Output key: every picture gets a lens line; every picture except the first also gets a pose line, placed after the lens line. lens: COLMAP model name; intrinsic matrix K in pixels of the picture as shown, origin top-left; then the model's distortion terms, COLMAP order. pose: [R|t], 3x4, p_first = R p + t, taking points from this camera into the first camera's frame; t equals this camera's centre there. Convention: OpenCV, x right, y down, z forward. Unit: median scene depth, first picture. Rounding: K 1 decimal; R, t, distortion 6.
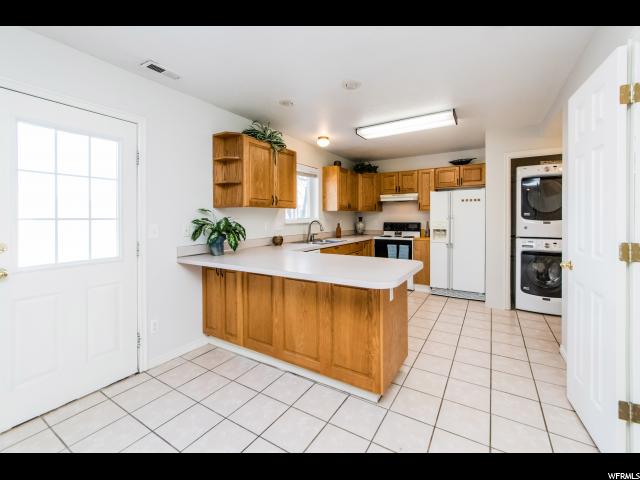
lens RADIAL K [[256.9, 0, 348.8], [0, 256.9, 217.1], [0, 0, 1]] dist [-0.002491, -0.000111]
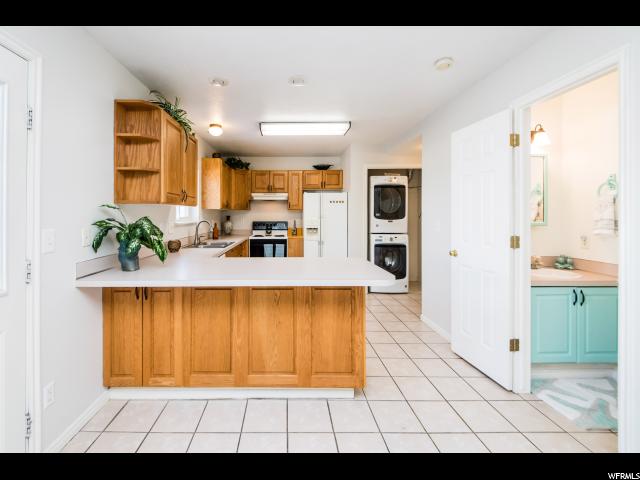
lens RADIAL K [[263.7, 0, 285.1], [0, 263.7, 212.4], [0, 0, 1]] dist [0.001877, 0.000098]
pose [[0.876289, 0.011632, 0.481645, -0.345037], [-0.007289, 0.999914, -0.010887, -0.005451], [-0.481730, 0.006029, 0.876299, 0.103313]]
